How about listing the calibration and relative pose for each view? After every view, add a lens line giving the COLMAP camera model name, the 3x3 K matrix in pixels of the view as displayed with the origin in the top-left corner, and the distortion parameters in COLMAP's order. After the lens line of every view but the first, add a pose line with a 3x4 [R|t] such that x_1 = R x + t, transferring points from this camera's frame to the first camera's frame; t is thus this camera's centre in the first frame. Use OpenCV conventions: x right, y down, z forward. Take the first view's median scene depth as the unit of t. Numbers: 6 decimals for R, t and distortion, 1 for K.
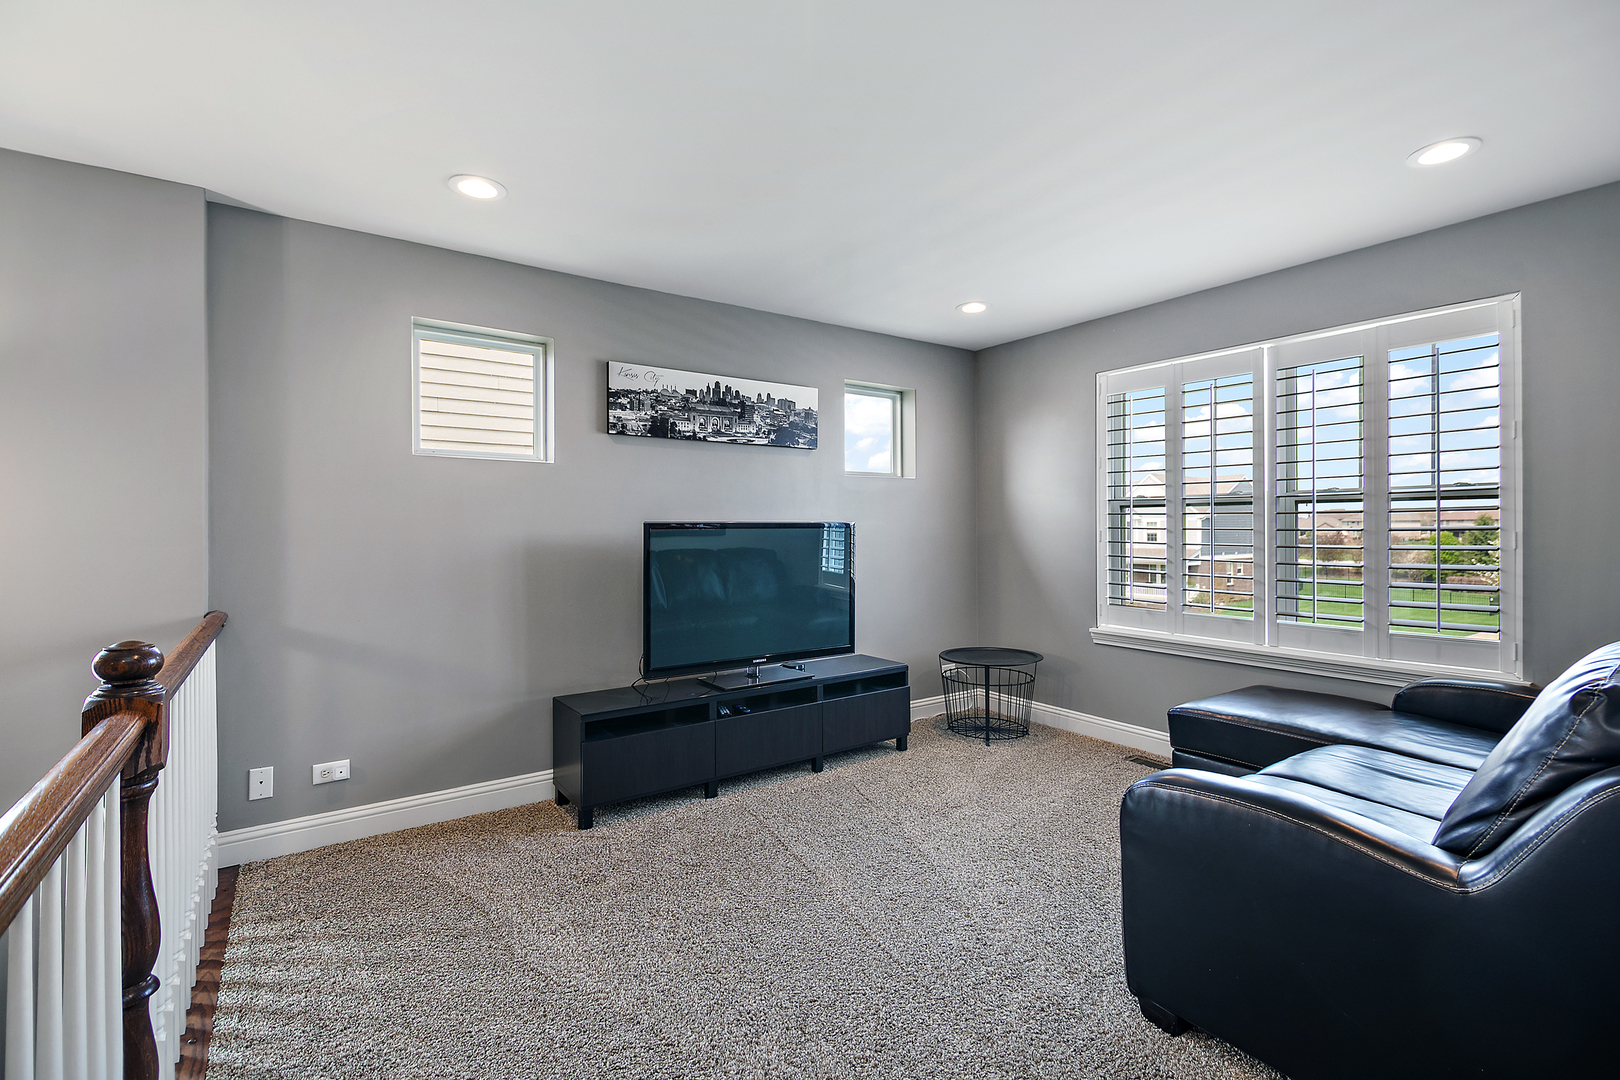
lens RADIAL K [[723.3, 0, 814.2], [0, 723.3, 528.4], [0, 0, 1]] dist [0.002557, -0.000295]
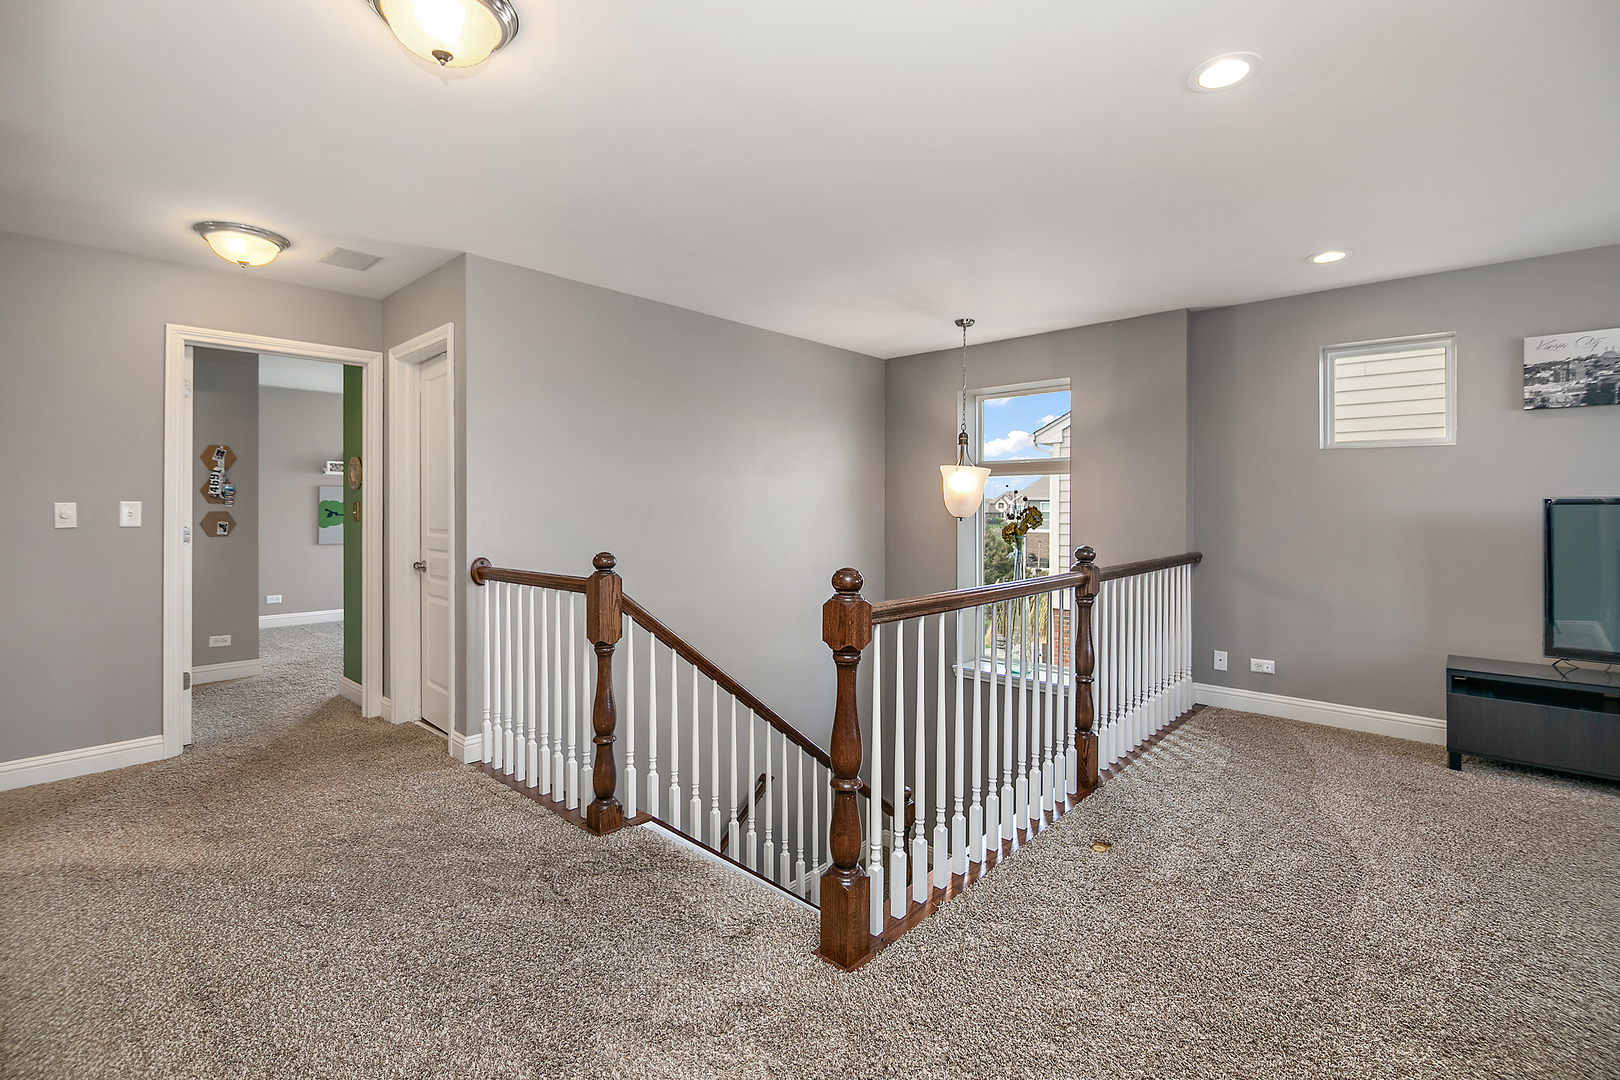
lens RADIAL K [[714.9, 0, 806.9], [0, 714.9, 501.8], [0, 0, 1]] dist [0.000667, -0.000139]
pose [[0.214493, 0.003633, -0.976719, 0.481558], [0.001559, 0.999991, 0.004062, -0.008196], [0.976724, -0.002394, 0.214485, -0.194503]]
